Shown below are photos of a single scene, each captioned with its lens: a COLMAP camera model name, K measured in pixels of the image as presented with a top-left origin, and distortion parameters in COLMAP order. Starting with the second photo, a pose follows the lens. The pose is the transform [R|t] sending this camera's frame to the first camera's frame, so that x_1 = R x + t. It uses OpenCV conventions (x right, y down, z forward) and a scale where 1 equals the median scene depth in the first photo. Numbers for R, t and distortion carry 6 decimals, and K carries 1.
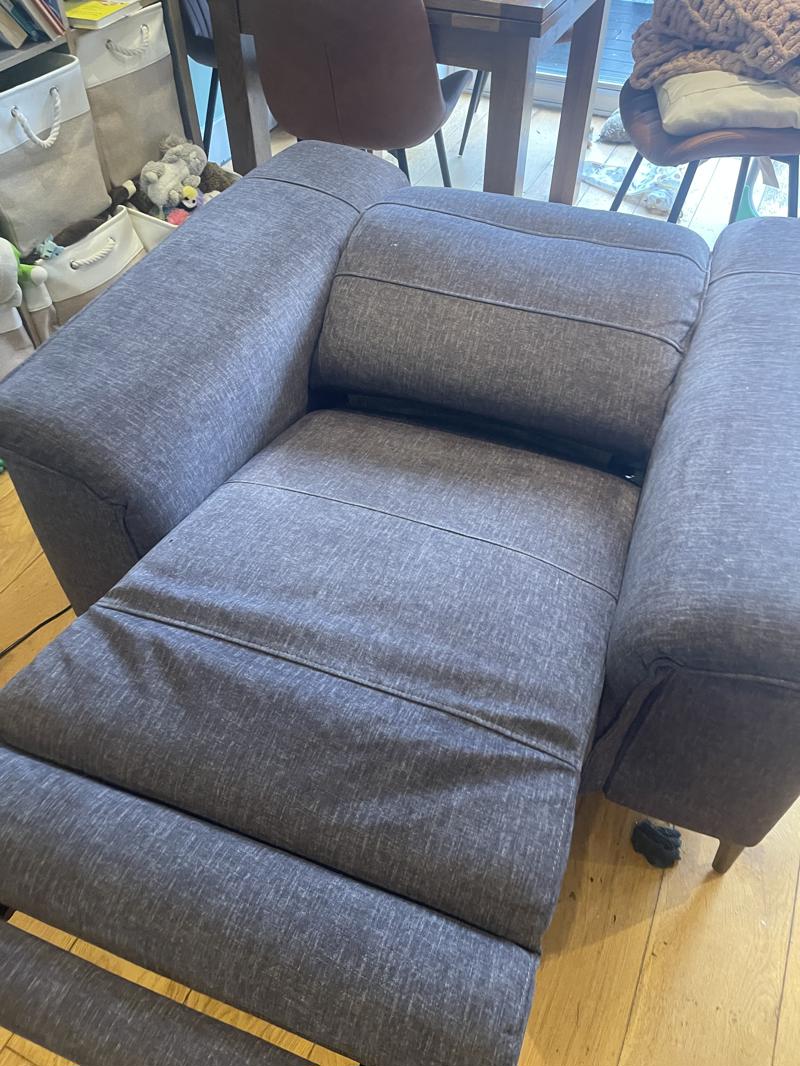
lens RADIAL K [[832.7, 0, 415.0], [0, 832.7, 518.8], [0, 0, 1]] dist [0.080955, -0.111434]
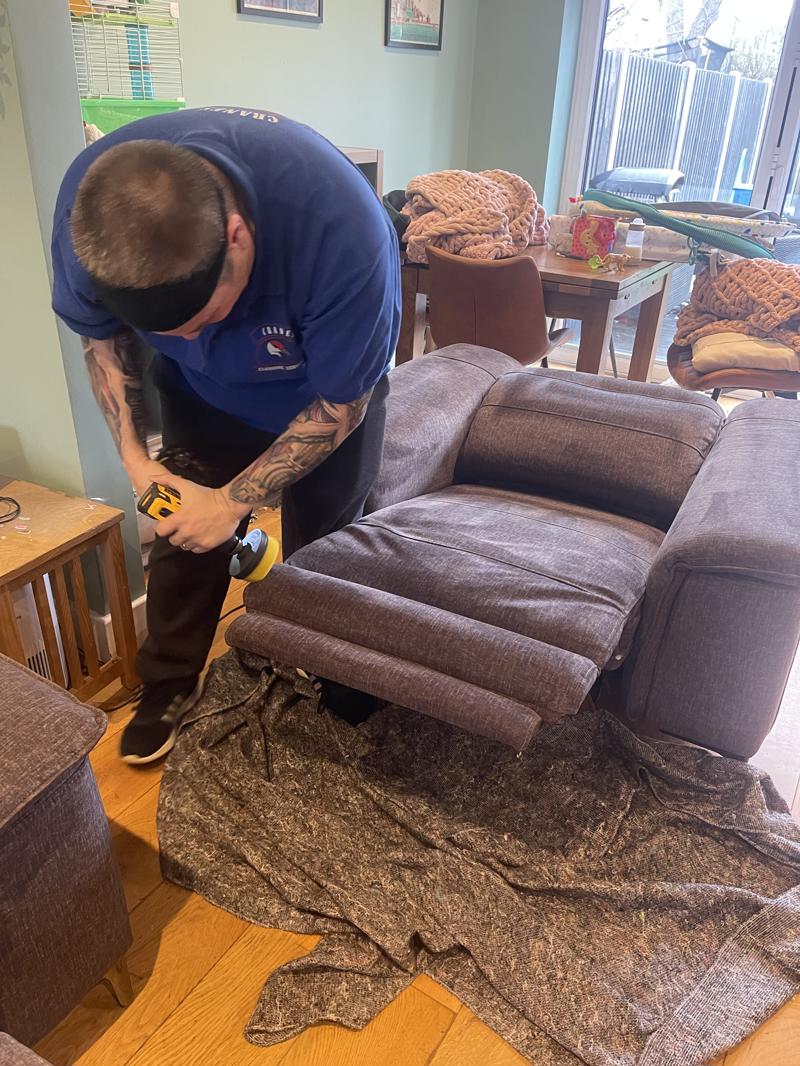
lens RADIAL K [[819.1, 0, 405.2], [0, 819.1, 535.3], [0, 0, 1]] dist [0.069286, -0.102410]
pose [[0.990650, 0.098729, -0.094155, -0.071807], [-0.122833, 0.945794, -0.300643, 0.466905], [0.059370, 0.309397, 0.949078, -0.440553]]
